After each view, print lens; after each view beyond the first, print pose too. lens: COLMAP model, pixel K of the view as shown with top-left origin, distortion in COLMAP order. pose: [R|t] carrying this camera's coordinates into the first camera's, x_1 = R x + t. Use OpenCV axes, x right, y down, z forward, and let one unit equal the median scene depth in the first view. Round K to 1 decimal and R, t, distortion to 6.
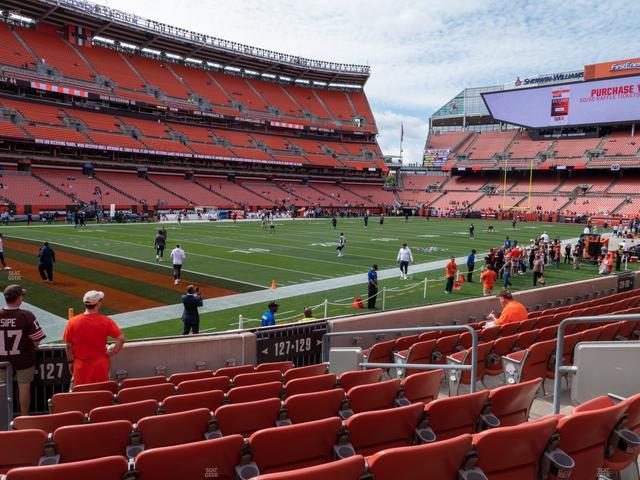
lens RADIAL K [[518.9, 0, 318.7], [0, 518.9, 238.4], [0, 0, 1]] dist [-0.022833, 0.053273]
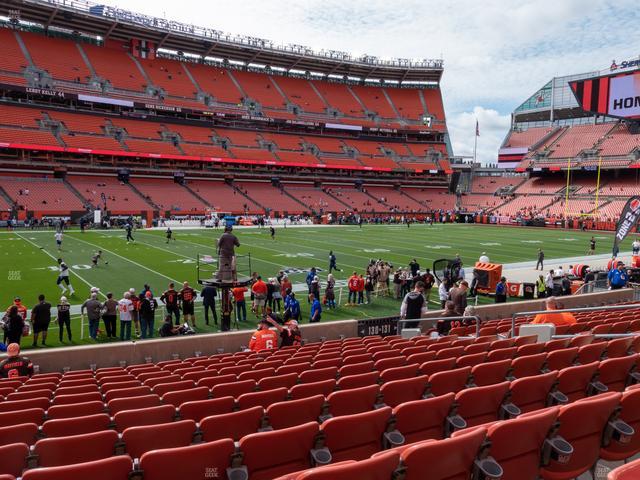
lens RADIAL K [[518.9, 0, 319.7], [0, 518.9, 236.7], [0, 0, 1]] dist [-0.022833, 0.053273]
pose [[0.971457, 0.014729, -0.236756, 0.125942], [-0.016802, 0.999836, -0.006743, -0.007520], [0.236618, 0.010529, 0.971546, 0.059604]]
